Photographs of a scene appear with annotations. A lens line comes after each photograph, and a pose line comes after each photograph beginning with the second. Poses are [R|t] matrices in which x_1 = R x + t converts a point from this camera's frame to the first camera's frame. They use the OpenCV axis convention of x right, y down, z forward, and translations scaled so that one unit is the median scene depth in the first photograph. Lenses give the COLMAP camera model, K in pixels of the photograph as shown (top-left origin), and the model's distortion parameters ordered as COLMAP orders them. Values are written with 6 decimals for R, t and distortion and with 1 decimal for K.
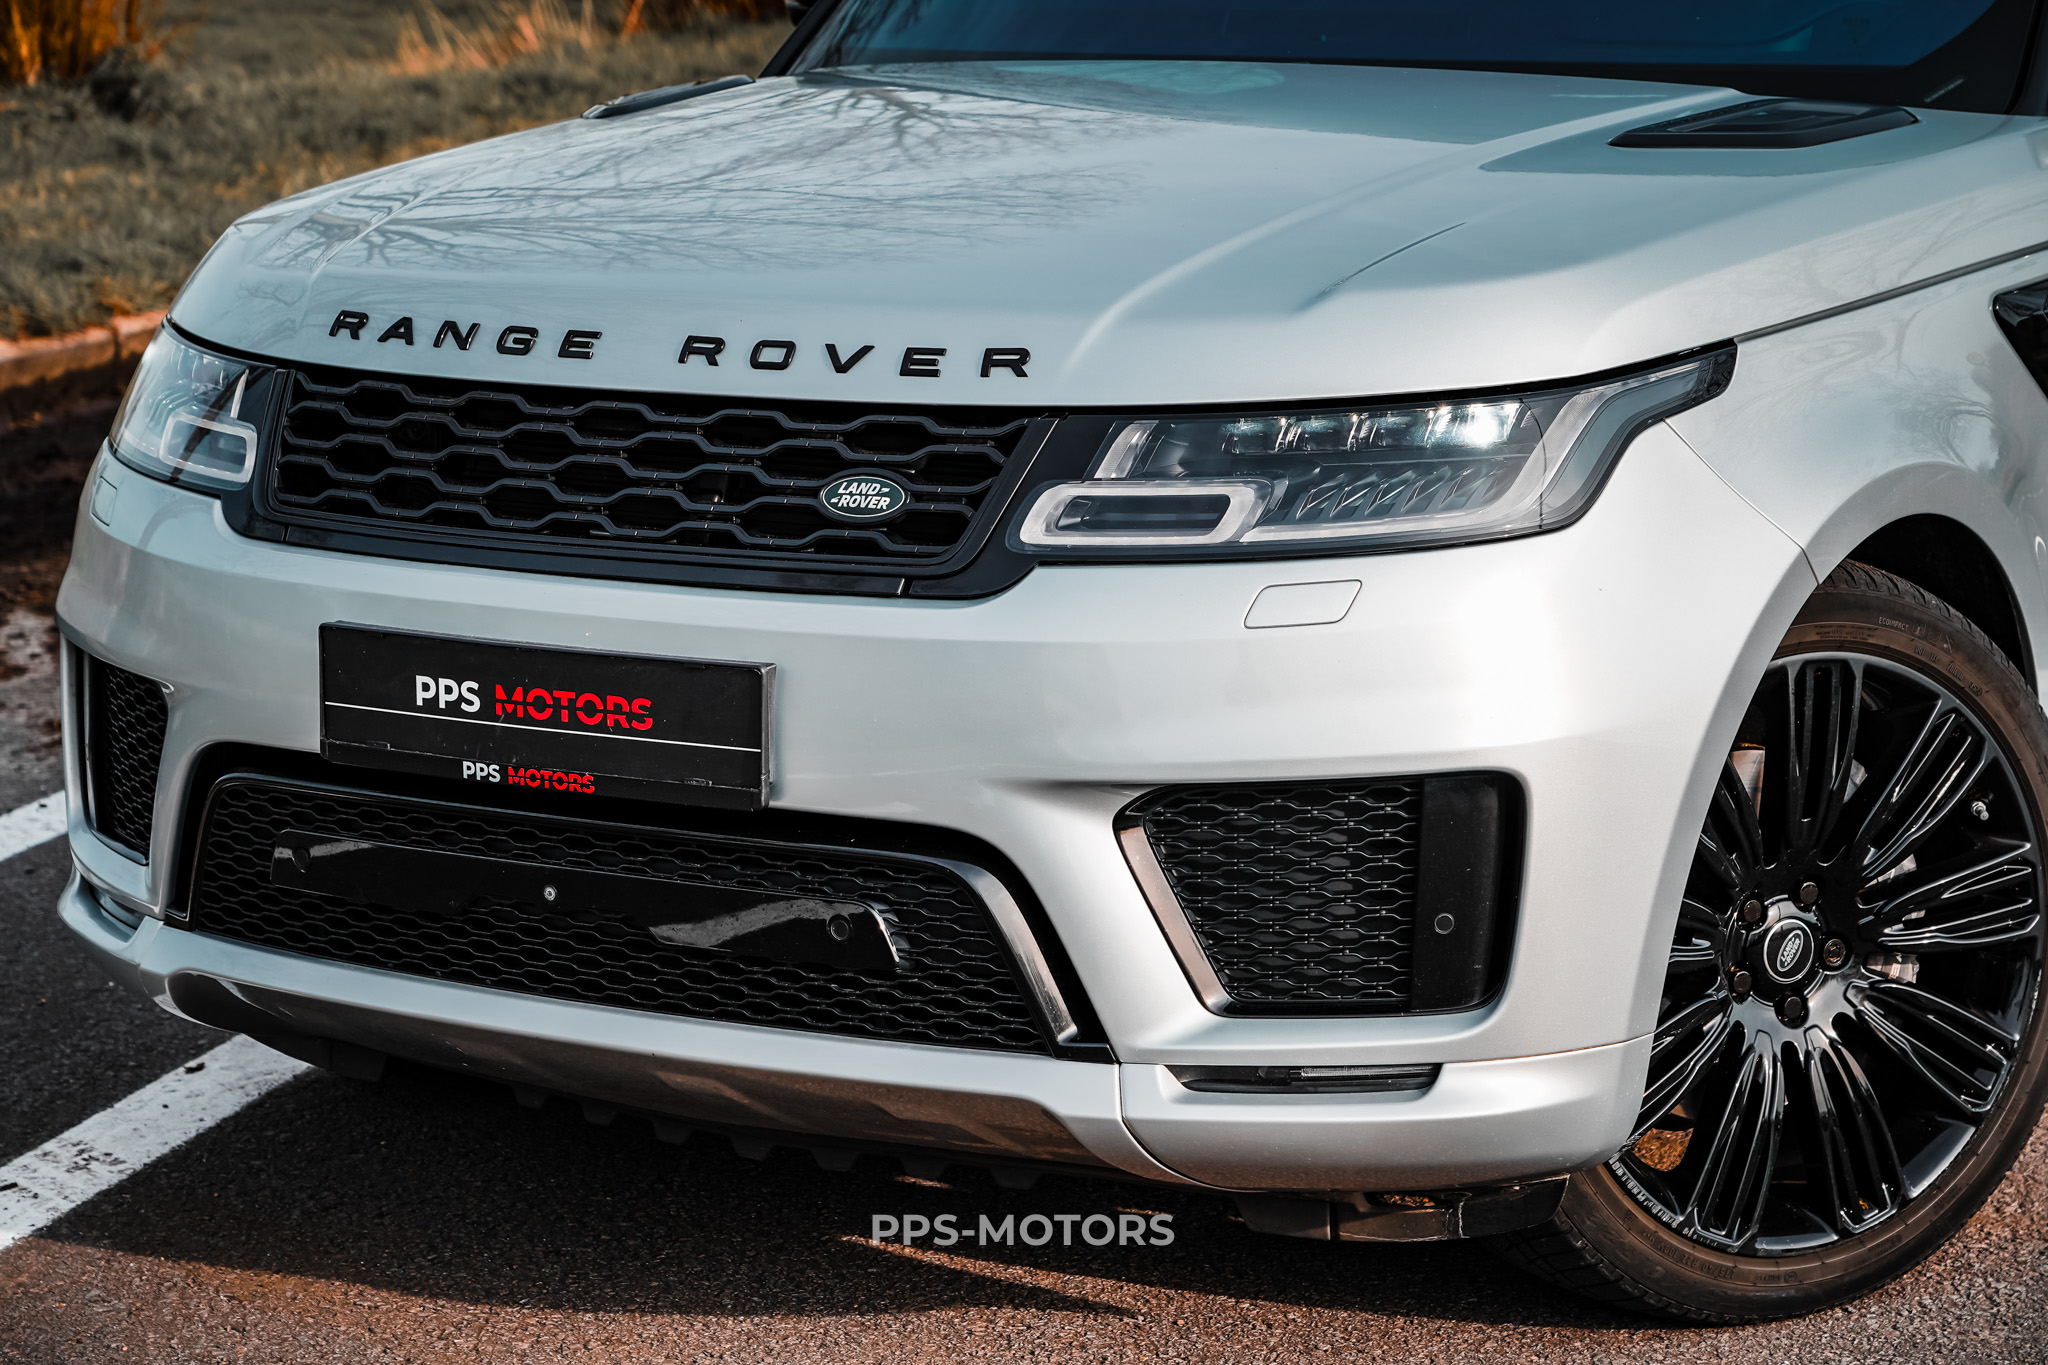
lens RADIAL K [[4918.1, 0, 1014.8], [0, 4918.1, 669.6], [0, 0, 1]] dist [-0.047782, 0.000000]
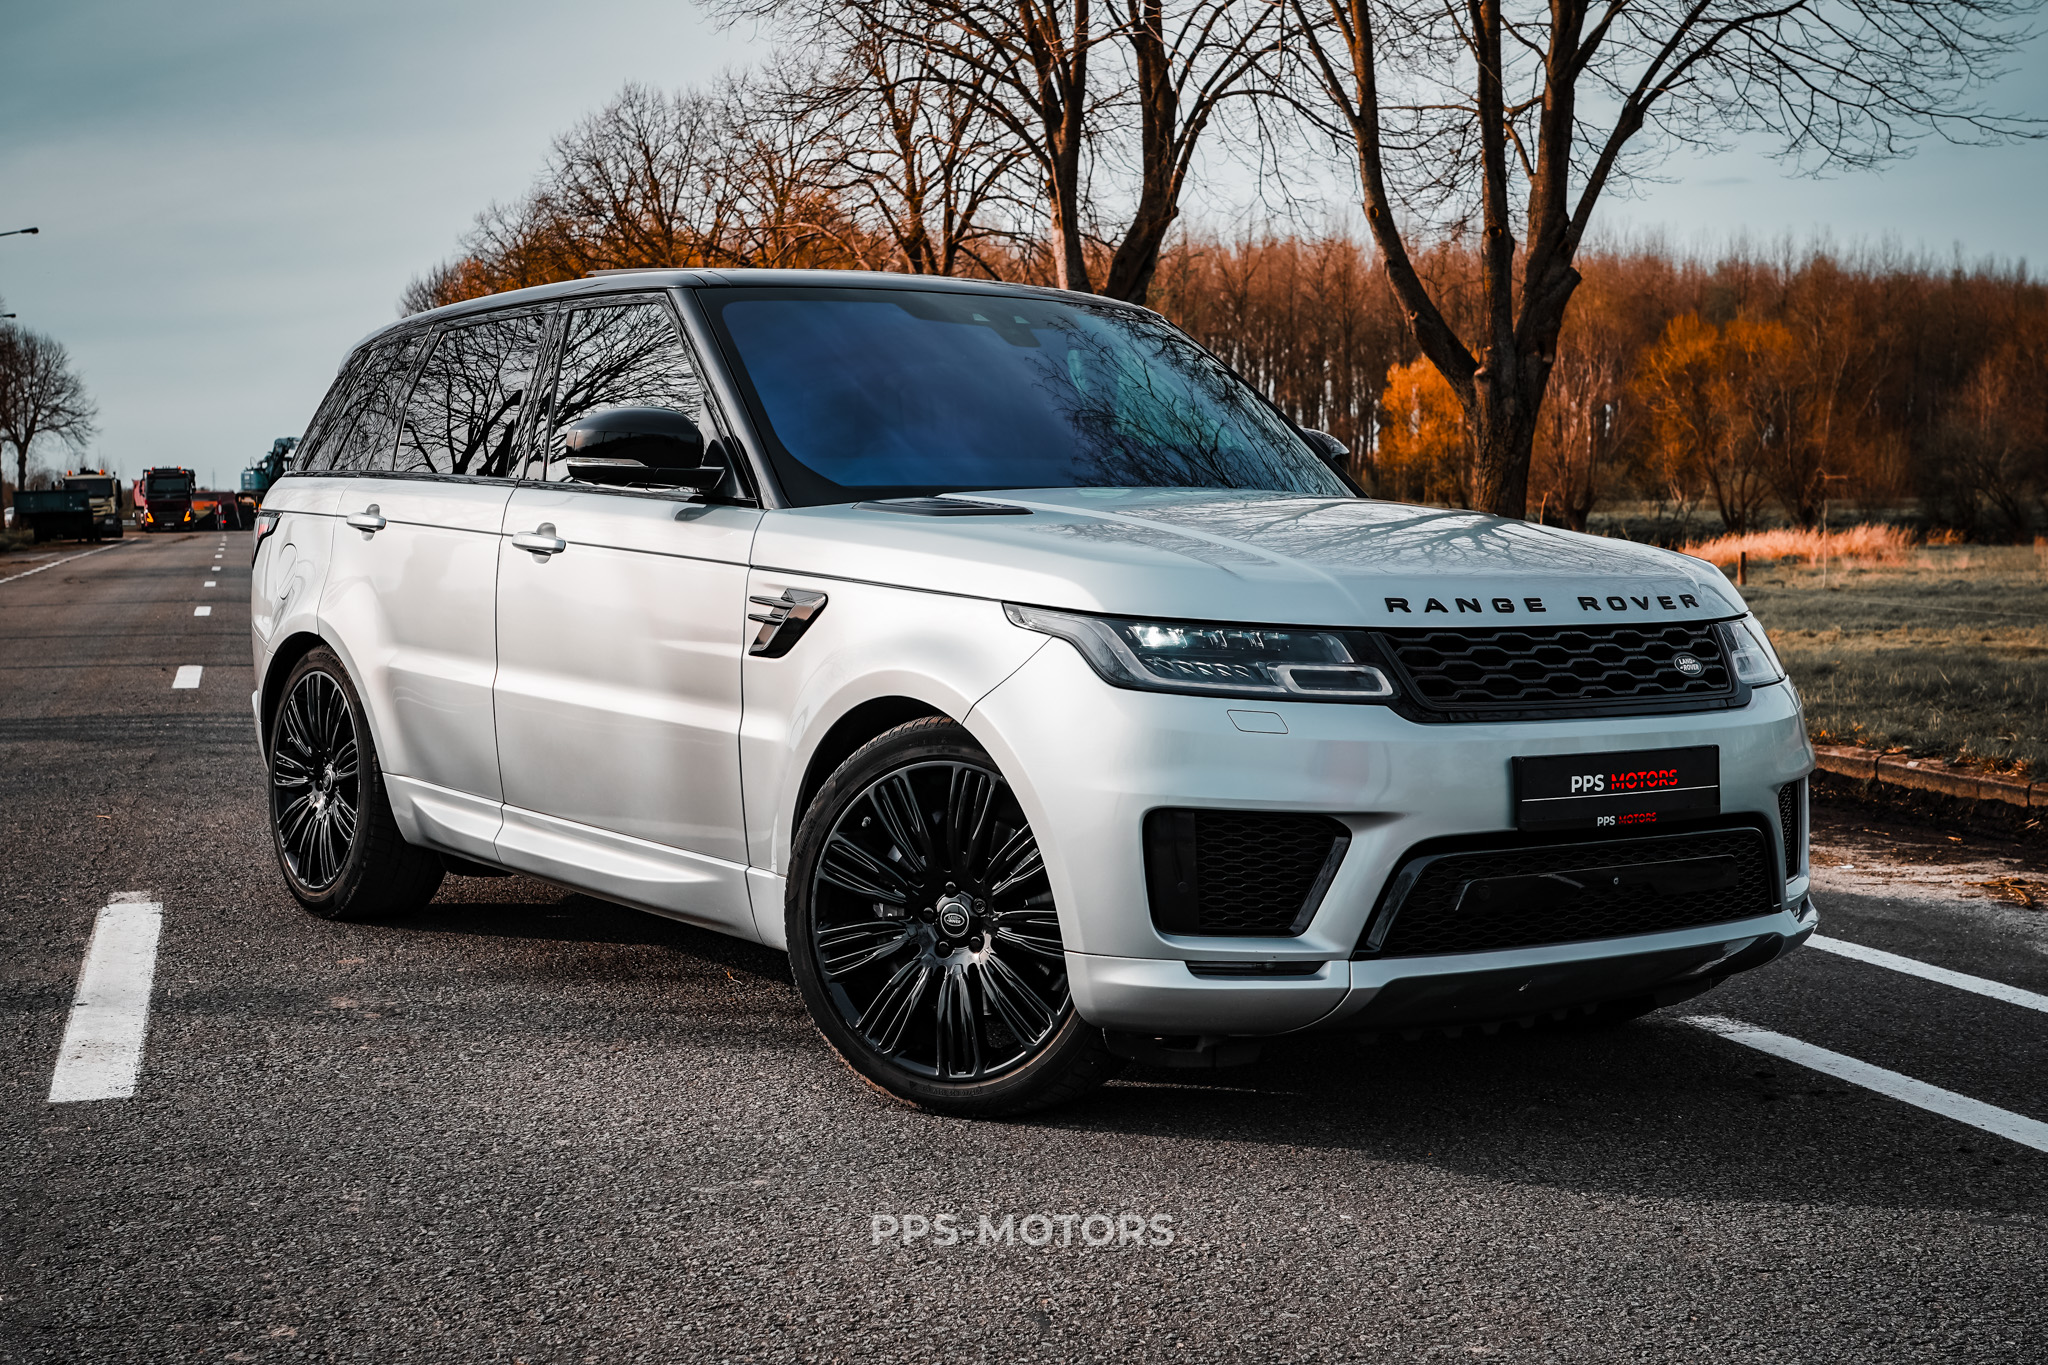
lens RADIAL K [[2832.0, 0, 1031.7], [0, 2832.0, 674.6], [0, 0, 1]] dist [0.044523, 0.000000]
pose [[0.358326, -0.035935, 0.932905, -1.225252], [0.143464, 0.989510, -0.016989, -0.049400], [-0.922508, 0.139926, 0.359722, 0.799428]]
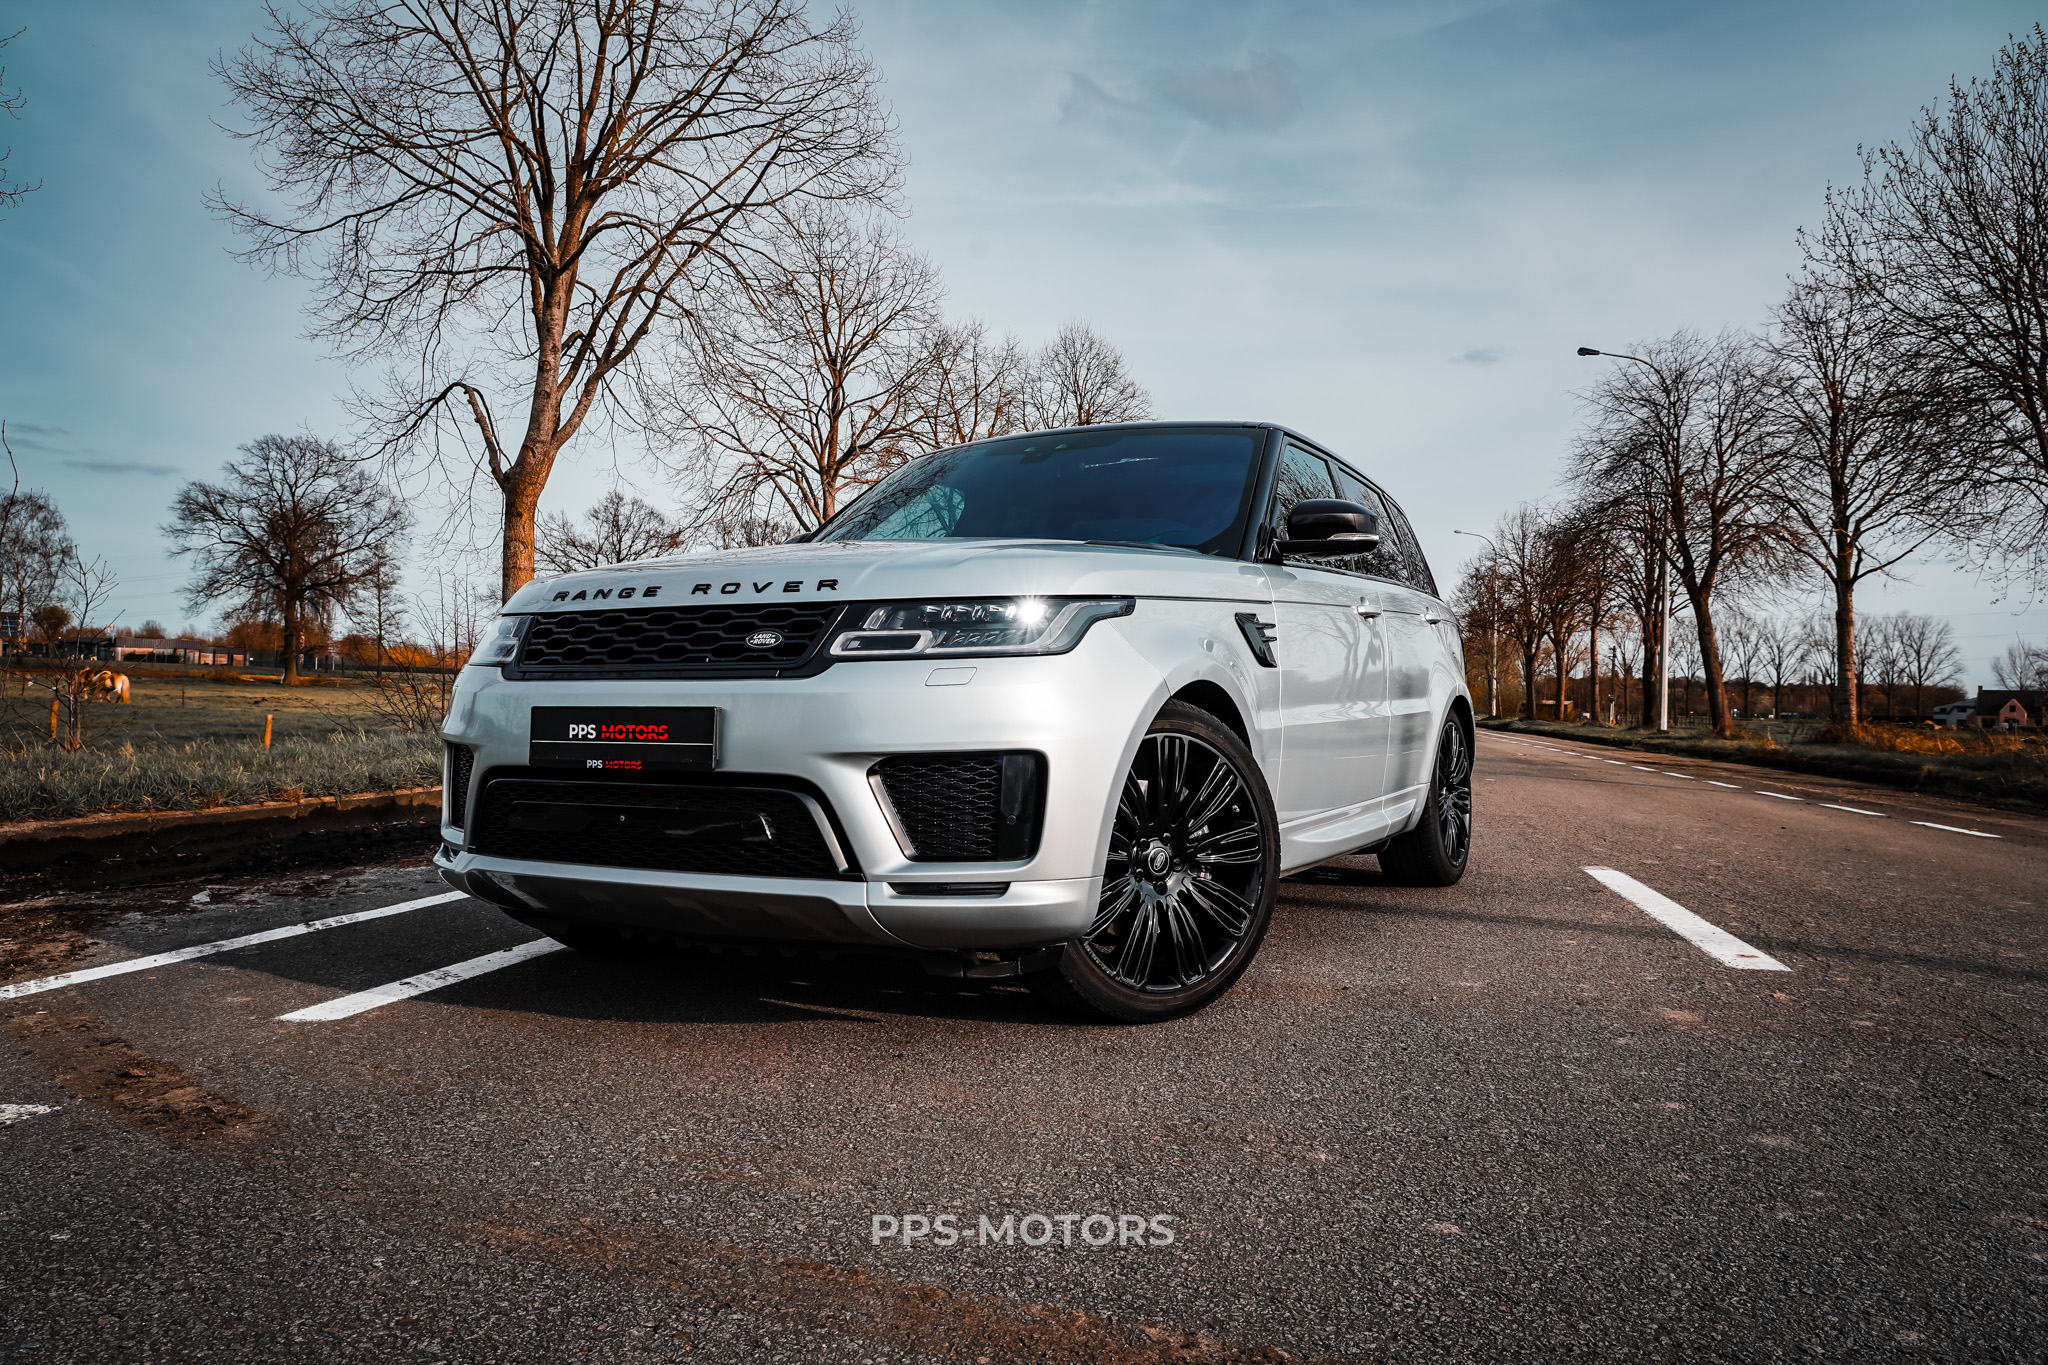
lens RADIAL K [[1459.1, 0, 1026.3], [0, 1459.1, 677.5], [0, 0, 1]] dist [-0.005371, 0.016177]
pose [[0.996416, 0.022081, 0.081661, 0.035576], [-0.005834, 0.980972, -0.194063, 0.111947], [-0.084392, 0.192891, 0.977584, 0.310659]]
